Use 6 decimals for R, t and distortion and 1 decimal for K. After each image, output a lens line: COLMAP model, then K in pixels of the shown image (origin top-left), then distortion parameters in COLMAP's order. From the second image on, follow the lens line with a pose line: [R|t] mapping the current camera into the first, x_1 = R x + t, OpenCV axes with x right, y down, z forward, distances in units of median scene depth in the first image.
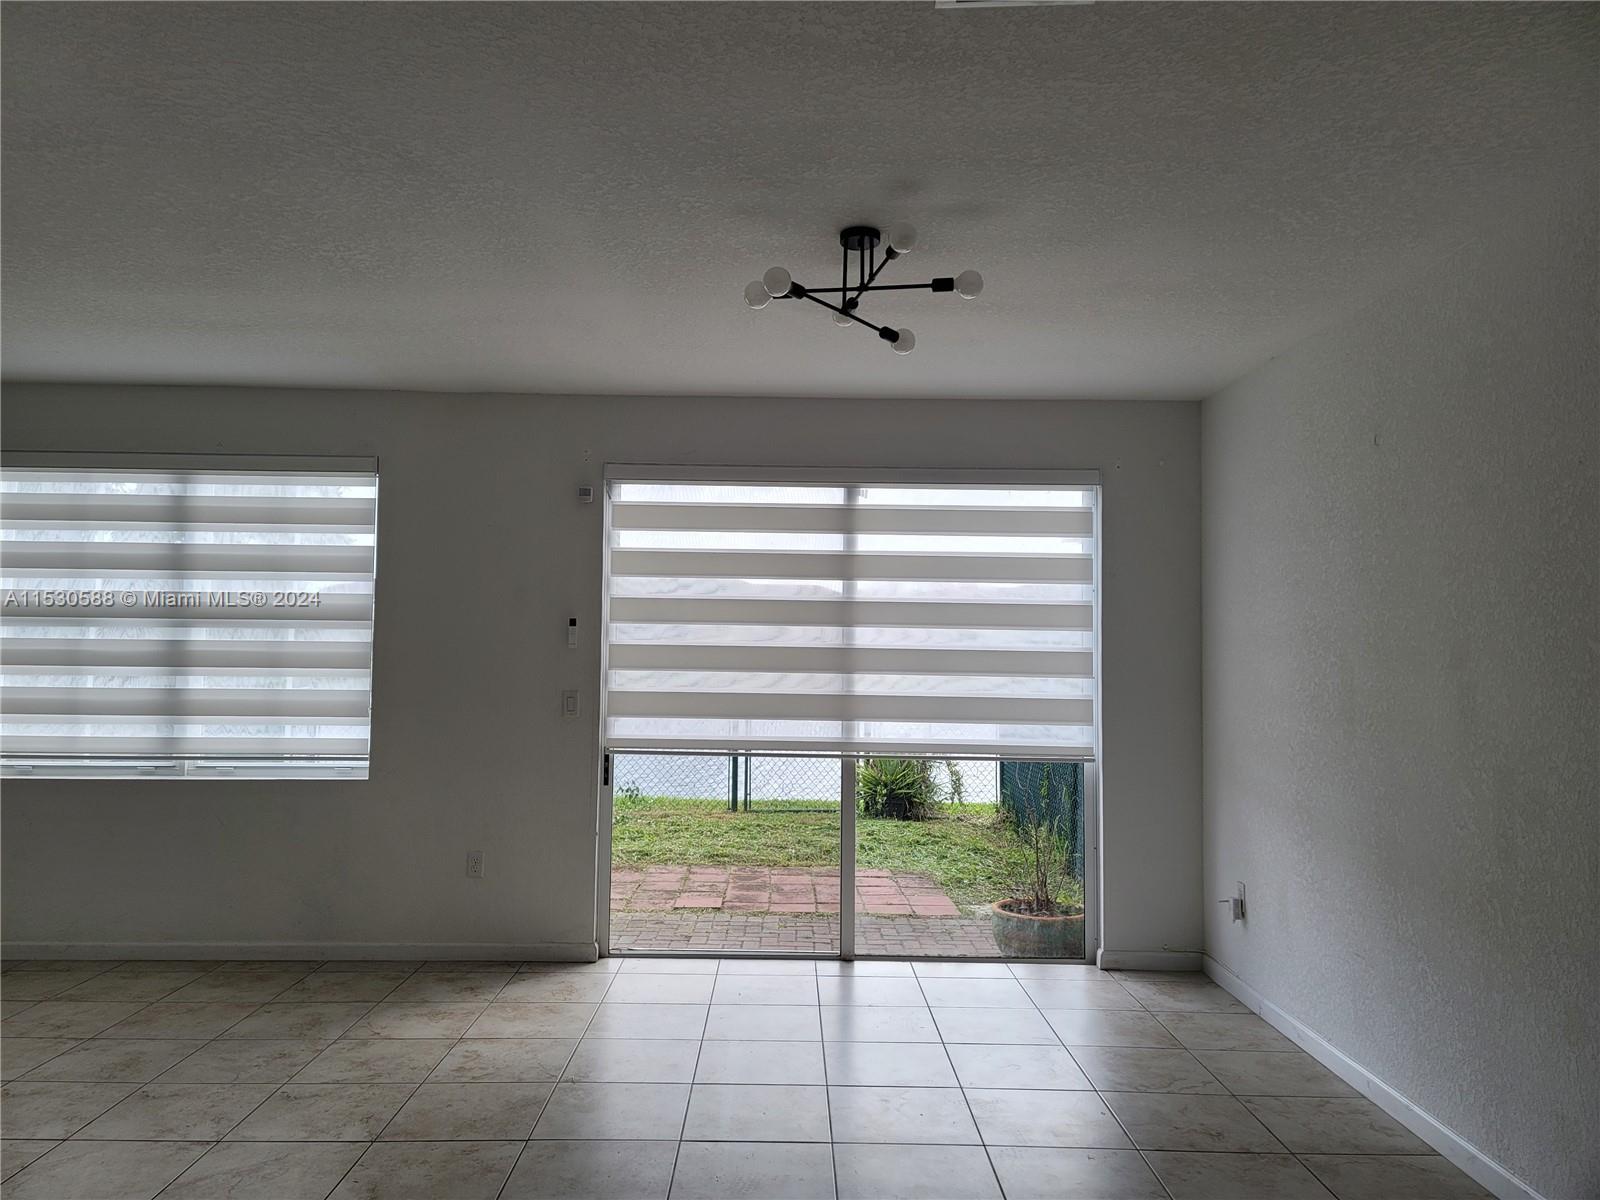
lens RADIAL K [[1170.2, 0, 800.0], [0, 1170.2, 600.0], [0, 0, 1]] dist [0.003843, 0.000454]
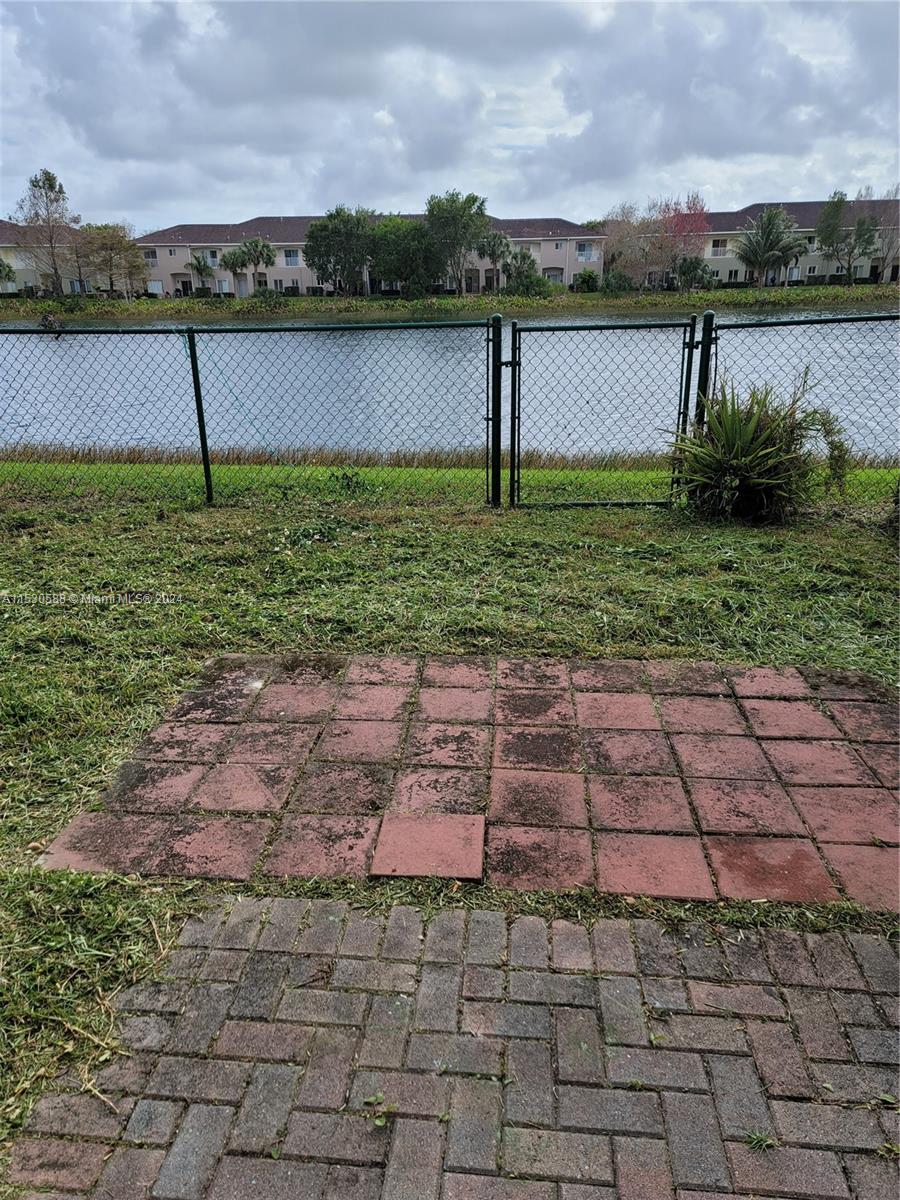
lens RADIAL K [[877.6, 0, 450.0], [0, 877.6, 600.0], [0, 0, 1]] dist [0.003843, 0.000454]
pose [[0.994966, -0.004453, -0.100110, -0.038130], [0.041898, 0.925986, 0.375226, 0.044117], [0.091029, -0.377532, 0.921511, 0.608570]]
